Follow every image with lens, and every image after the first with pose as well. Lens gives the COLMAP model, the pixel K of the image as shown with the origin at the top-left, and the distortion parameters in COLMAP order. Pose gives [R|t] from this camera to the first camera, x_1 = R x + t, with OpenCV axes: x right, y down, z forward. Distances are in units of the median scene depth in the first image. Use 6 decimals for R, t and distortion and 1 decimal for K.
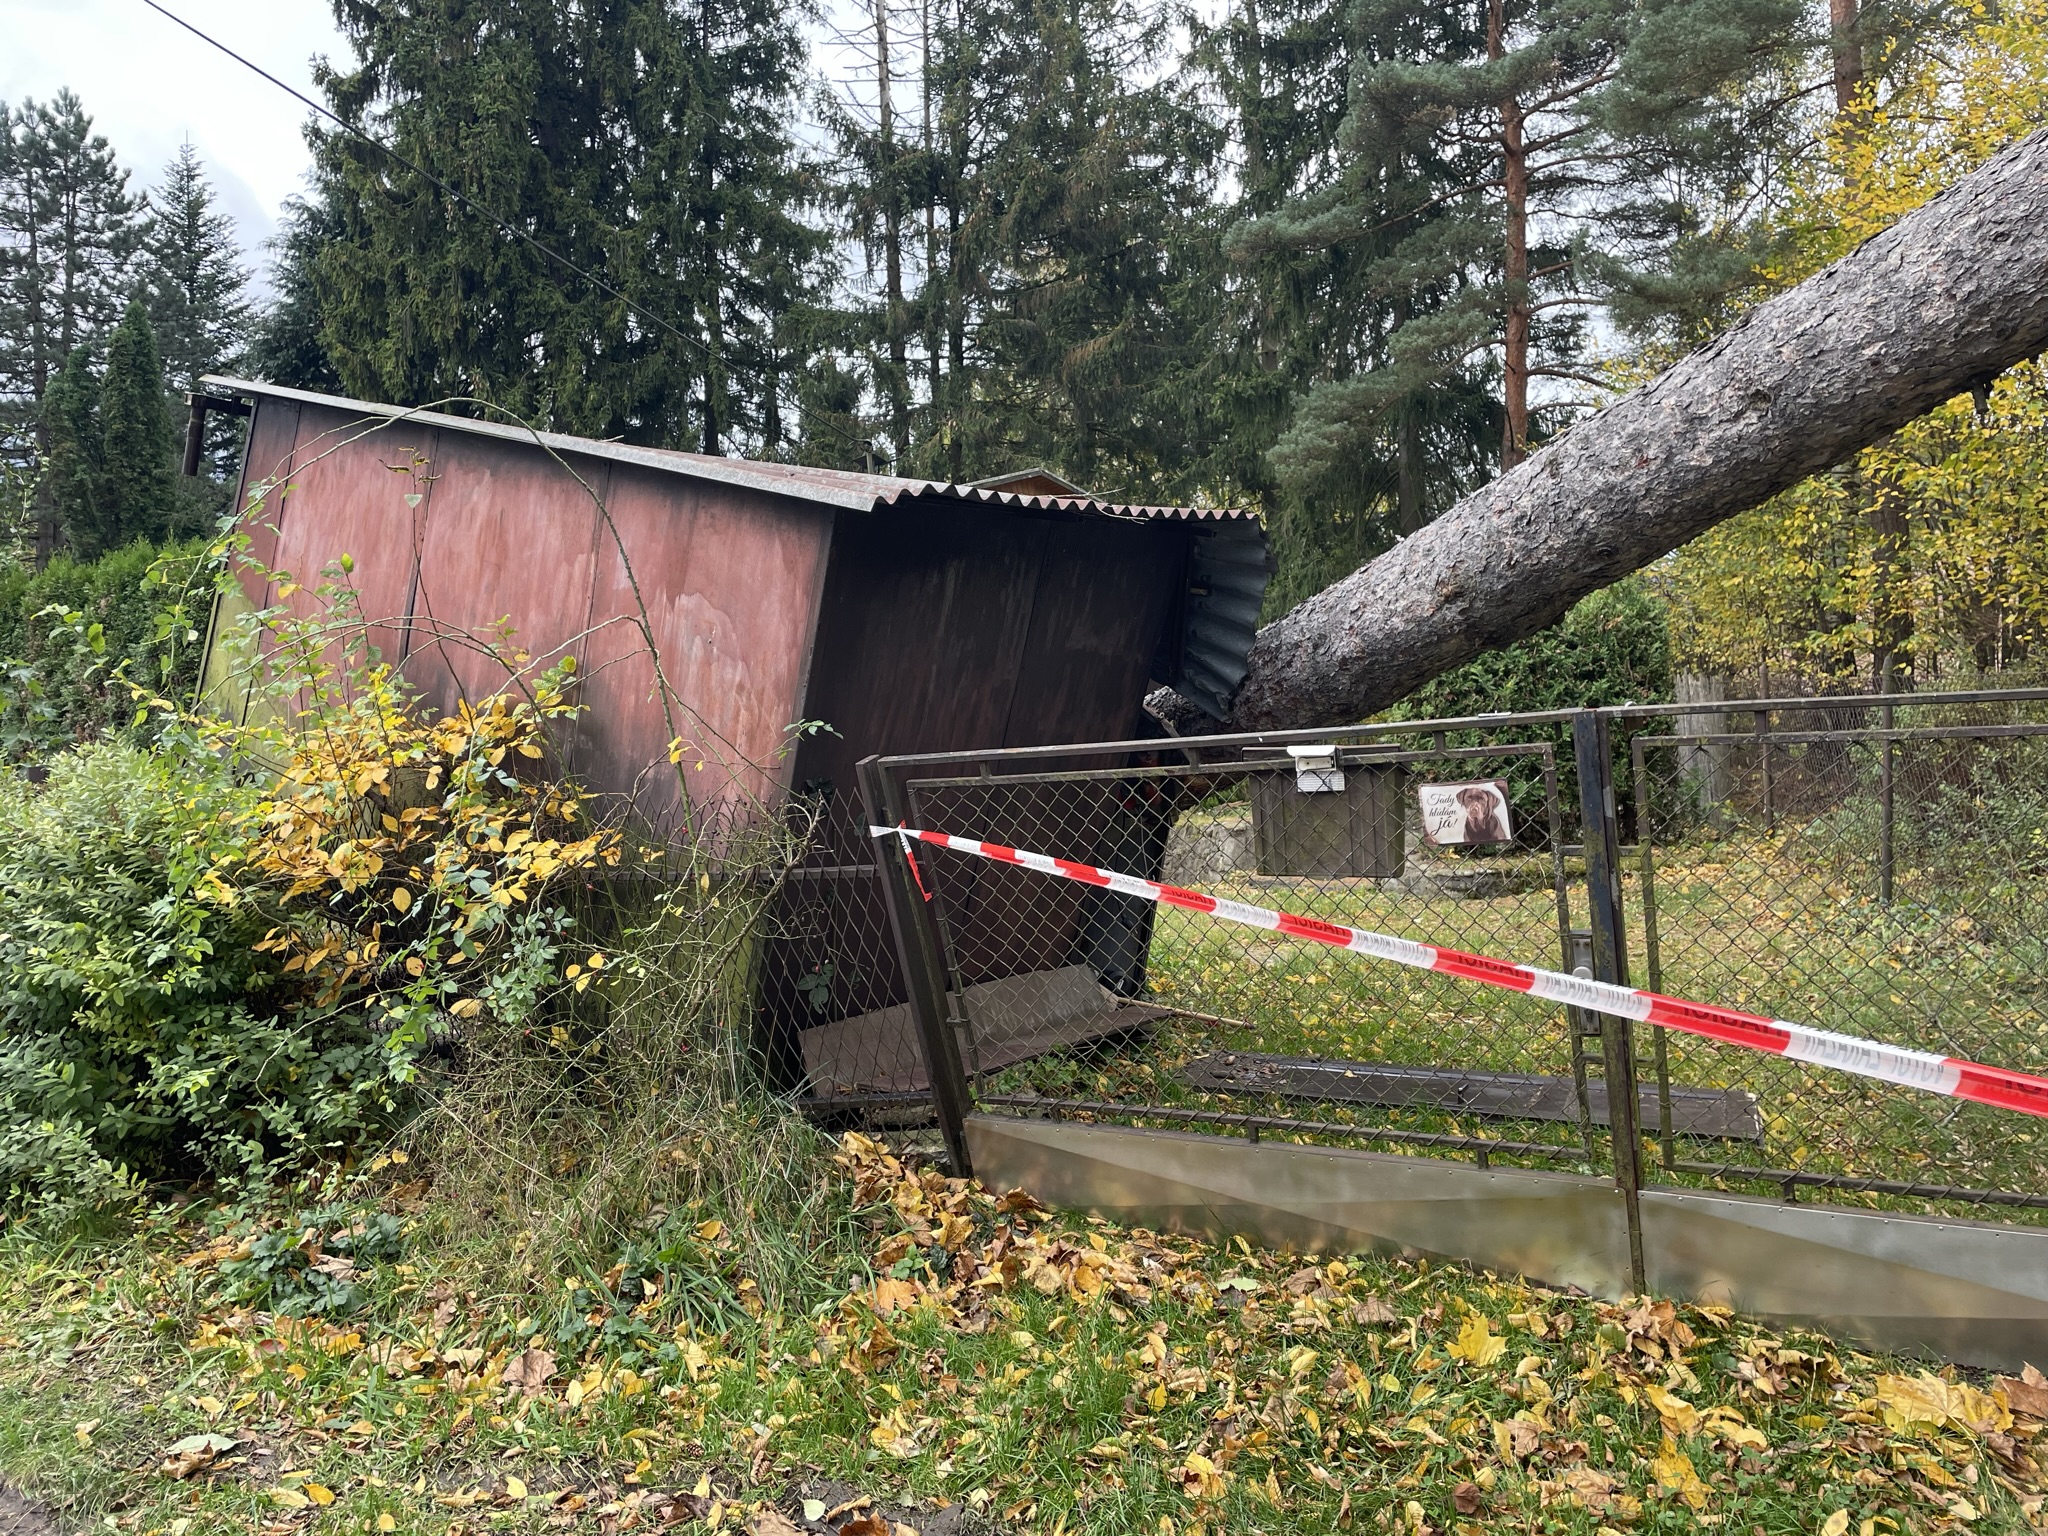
lens RADIAL K [[1537.0, 0, 1016.6], [0, 1537.0, 751.8], [0, 0, 1]] dist [0.093854, -0.119135]
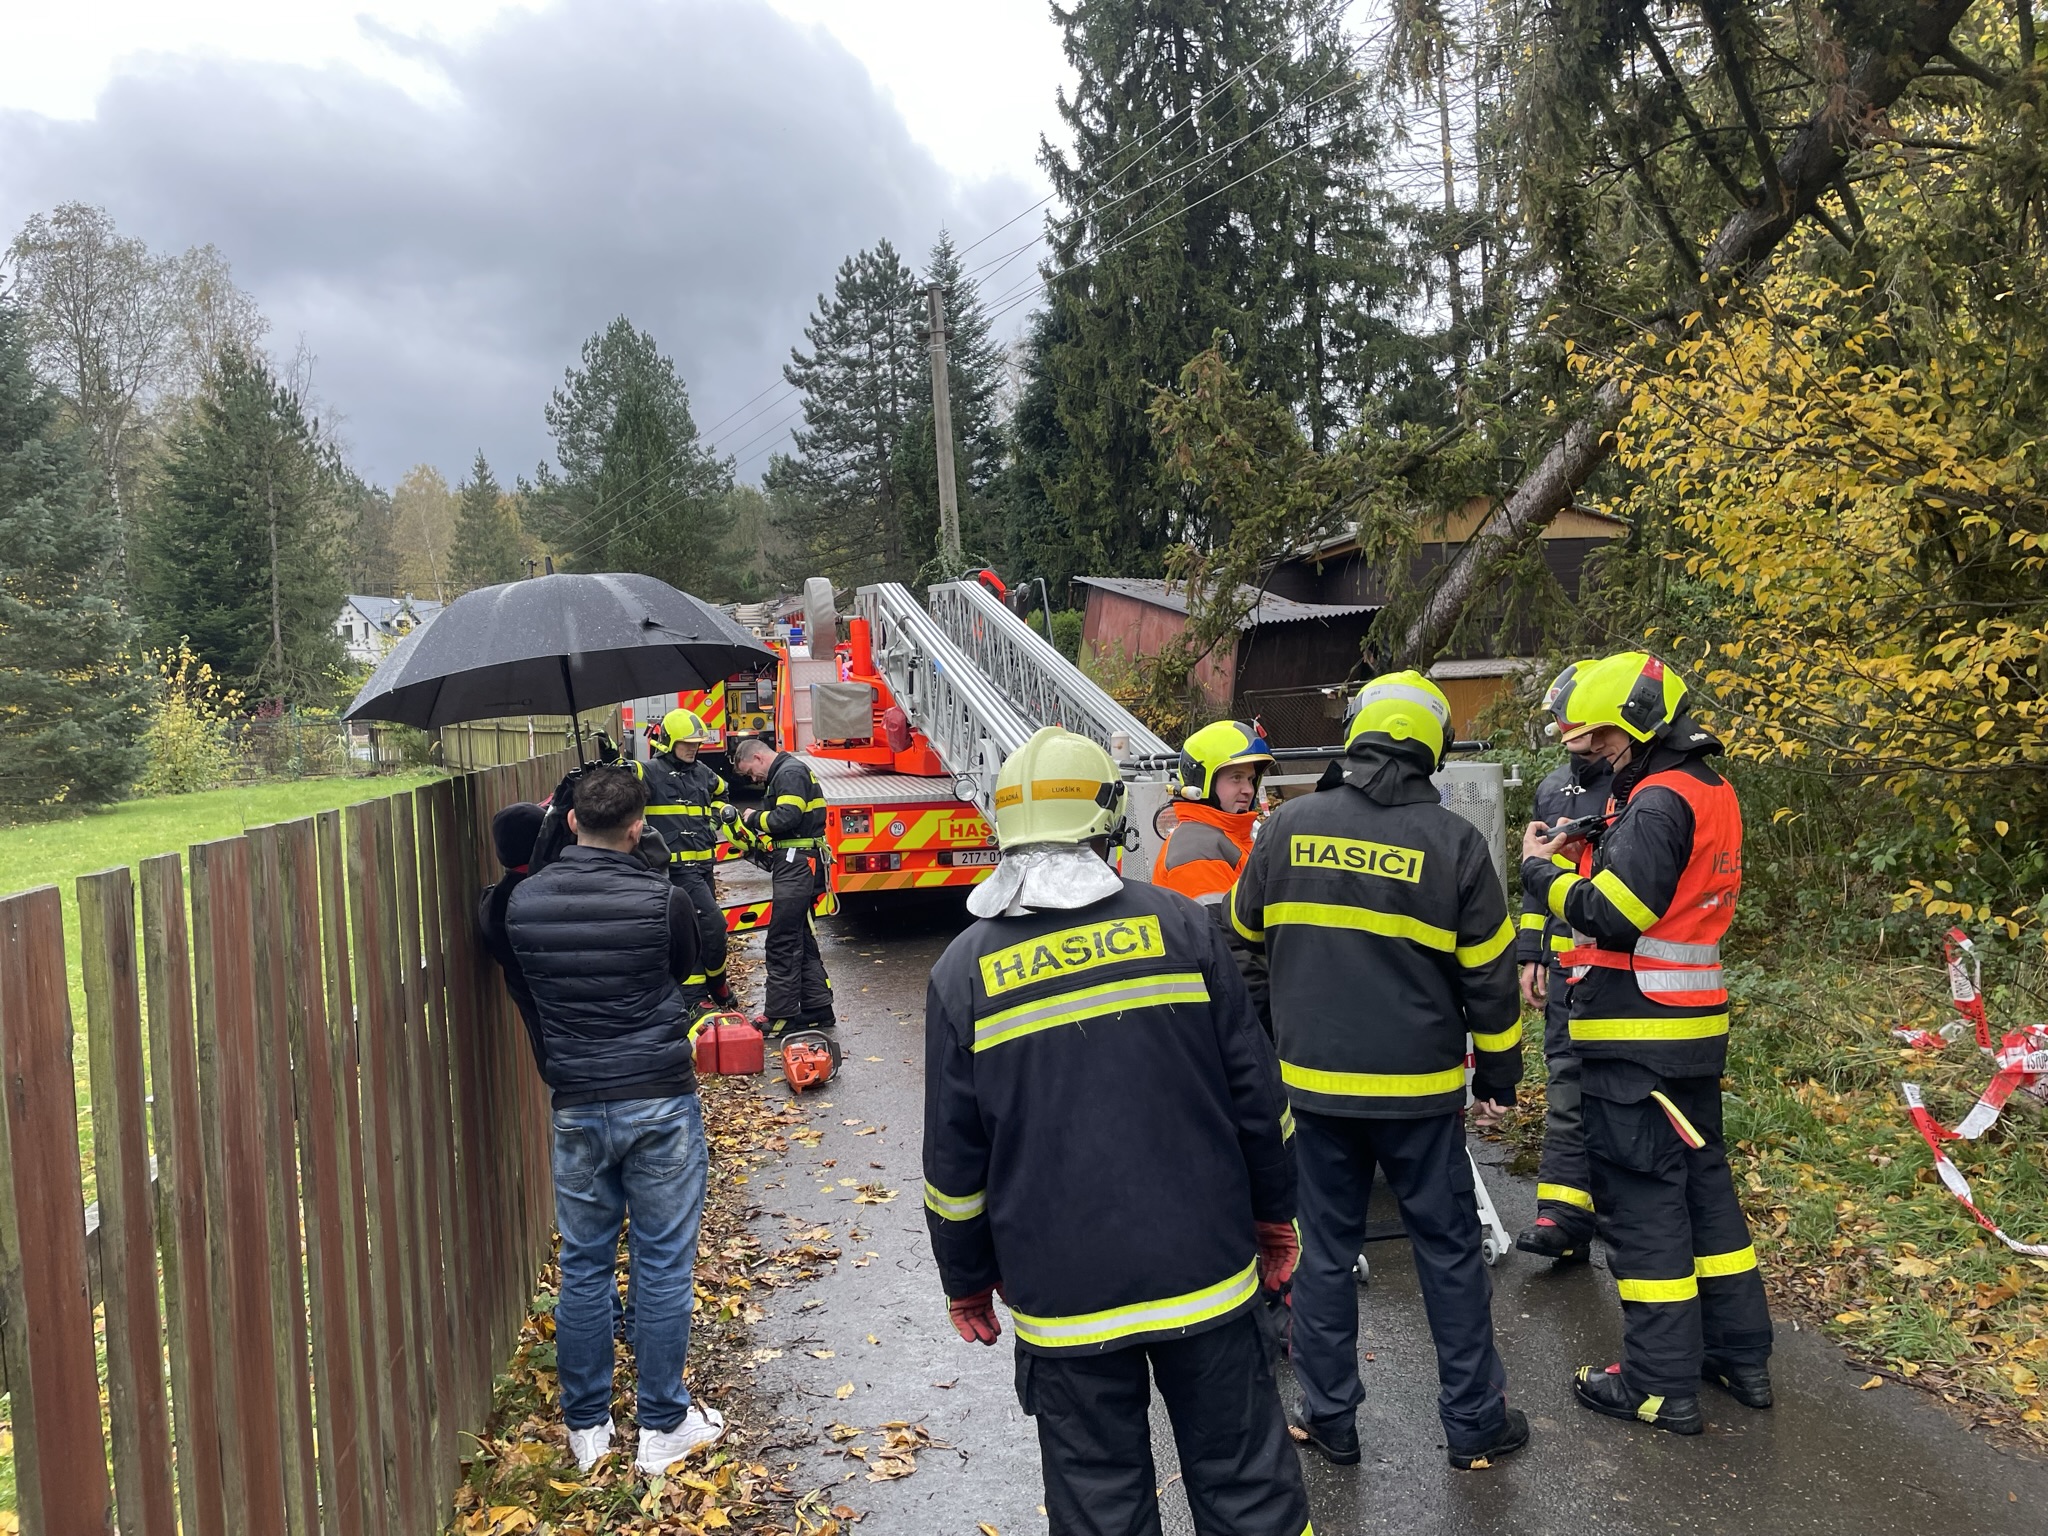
lens RADIAL K [[1537.0, 0, 1022.5], [0, 1537.0, 777.1], [0, 0, 1]] dist [0.093854, -0.119135]
pose [[0.909251, -0.012968, -0.416046, 0.247149], [0.041872, 0.997294, 0.060426, -0.004863], [0.414137, -0.072363, 0.907334, -0.682289]]
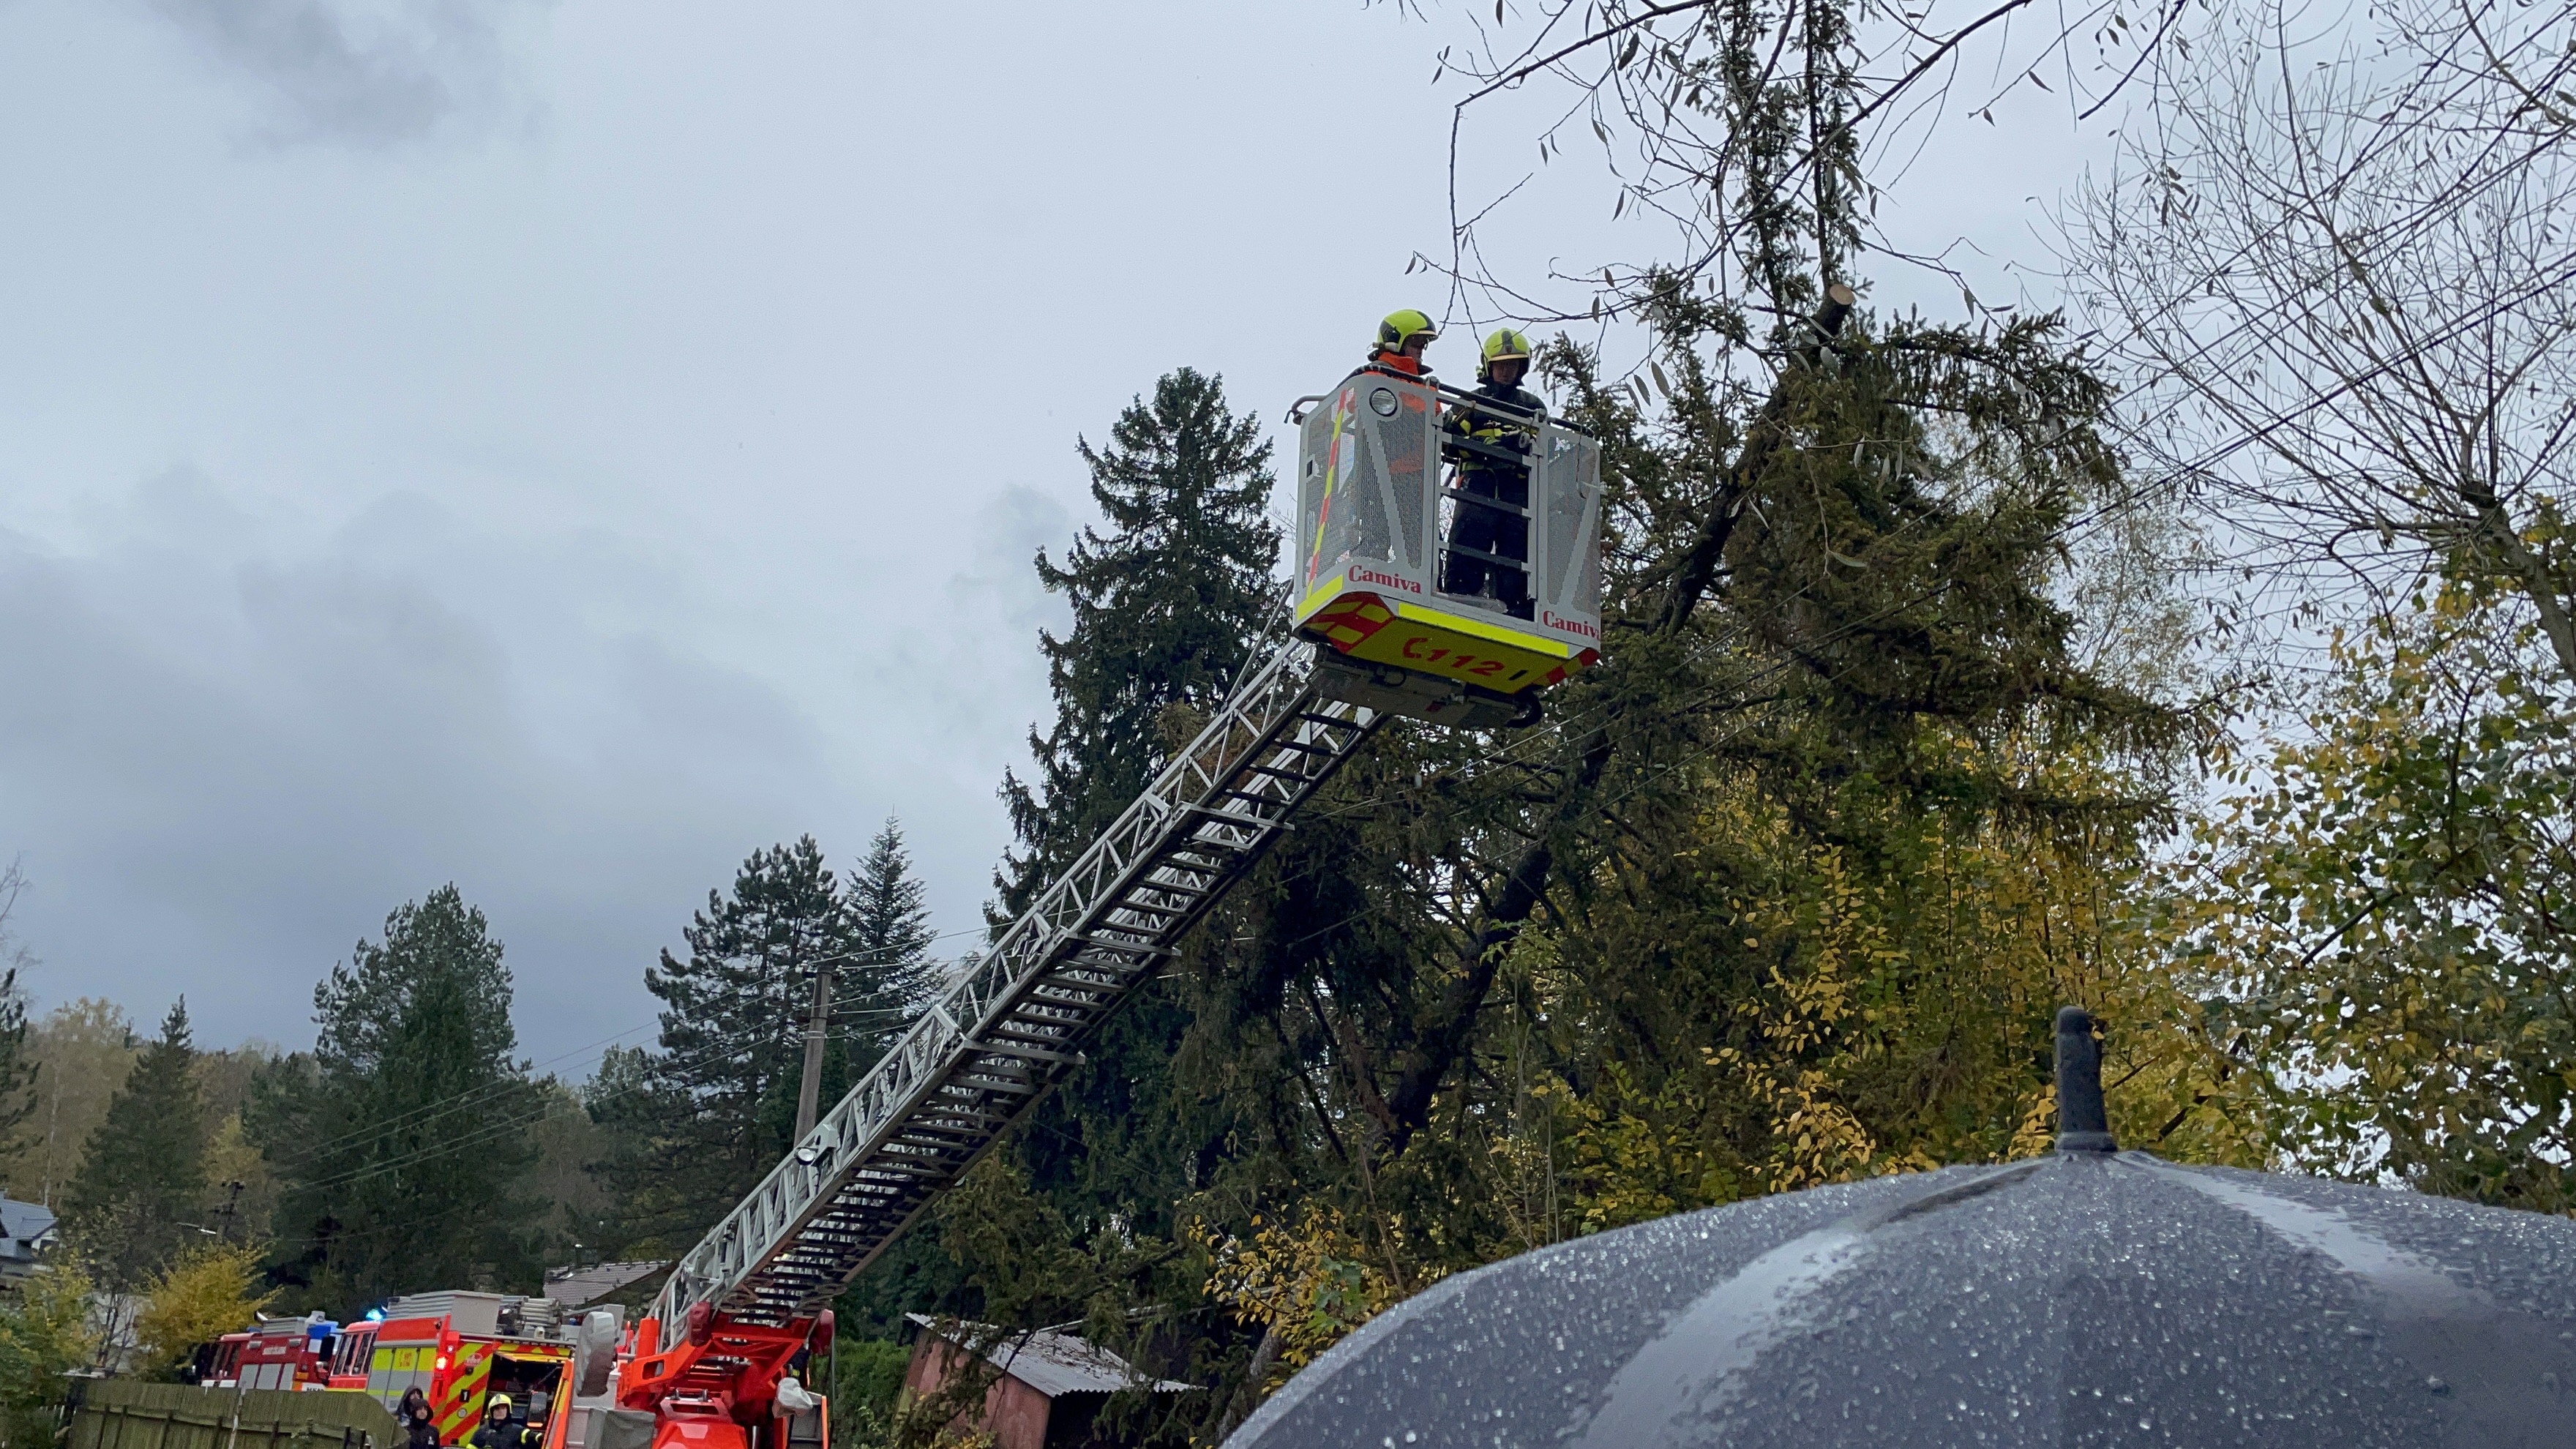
lens RADIAL K [[2222.9, 0, 1291.1], [0, 2222.9, 674.7], [0, 0, 1]] dist [0.082489, -0.100896]
pose [[0.960909, -0.027712, -0.275473, 0.489739], [-0.067138, 0.941957, -0.328953, -0.006477], [0.268600, 0.334589, 0.903274, -1.072134]]
